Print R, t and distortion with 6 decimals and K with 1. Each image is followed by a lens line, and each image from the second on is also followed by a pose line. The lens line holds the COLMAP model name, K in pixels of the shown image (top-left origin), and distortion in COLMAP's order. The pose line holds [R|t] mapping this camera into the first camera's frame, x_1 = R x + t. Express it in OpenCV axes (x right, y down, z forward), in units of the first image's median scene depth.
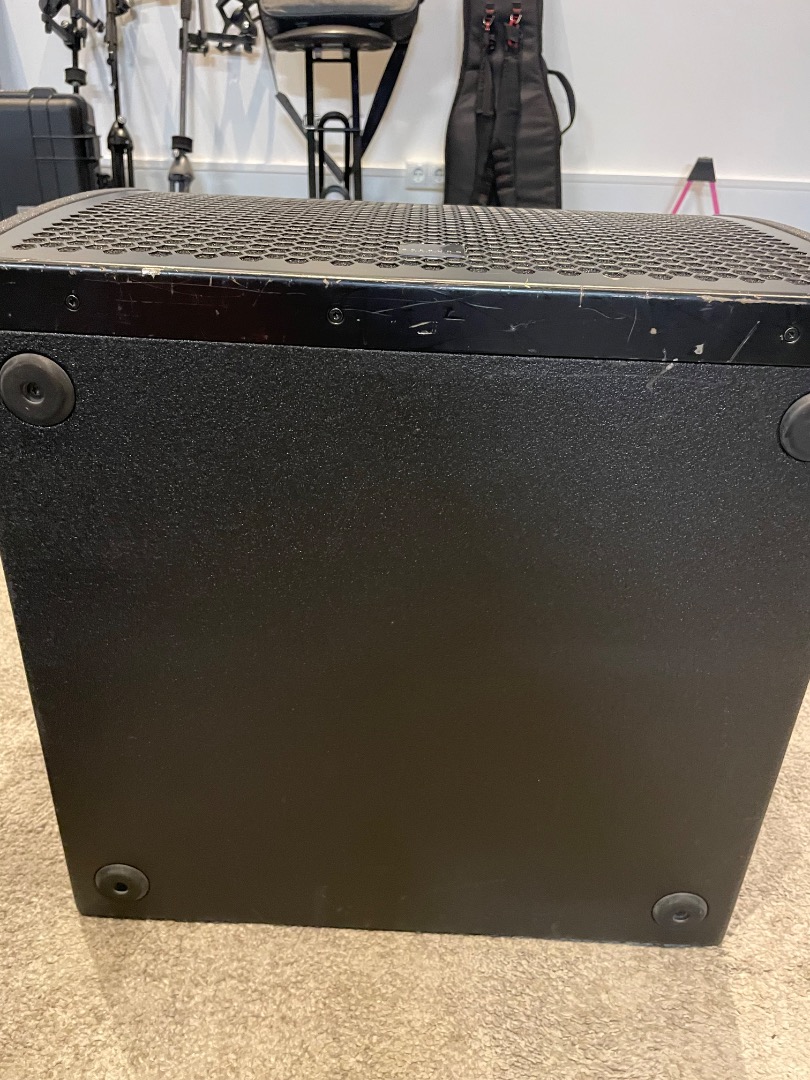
lens RADIAL K [[829.8, 0, 400.4], [0, 829.8, 547.6], [0, 0, 1]] dist [0.062596, -0.104893]
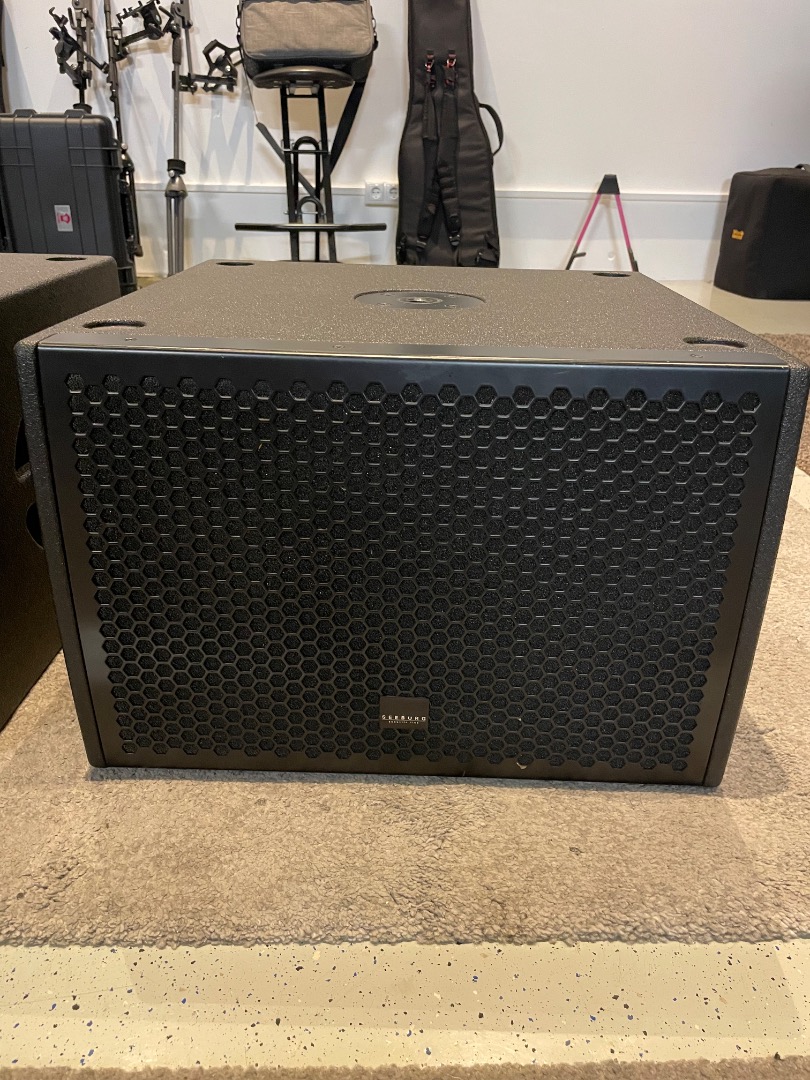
lens RADIAL K [[829.8, 0, 422.5], [0, 829.8, 556.5], [0, 0, 1]] dist [0.062596, -0.104893]
pose [[0.995896, -0.044728, 0.078676, -0.032443], [0.049036, 0.997352, -0.053704, 0.151136], [-0.076066, 0.057342, 0.995453, -0.176175]]
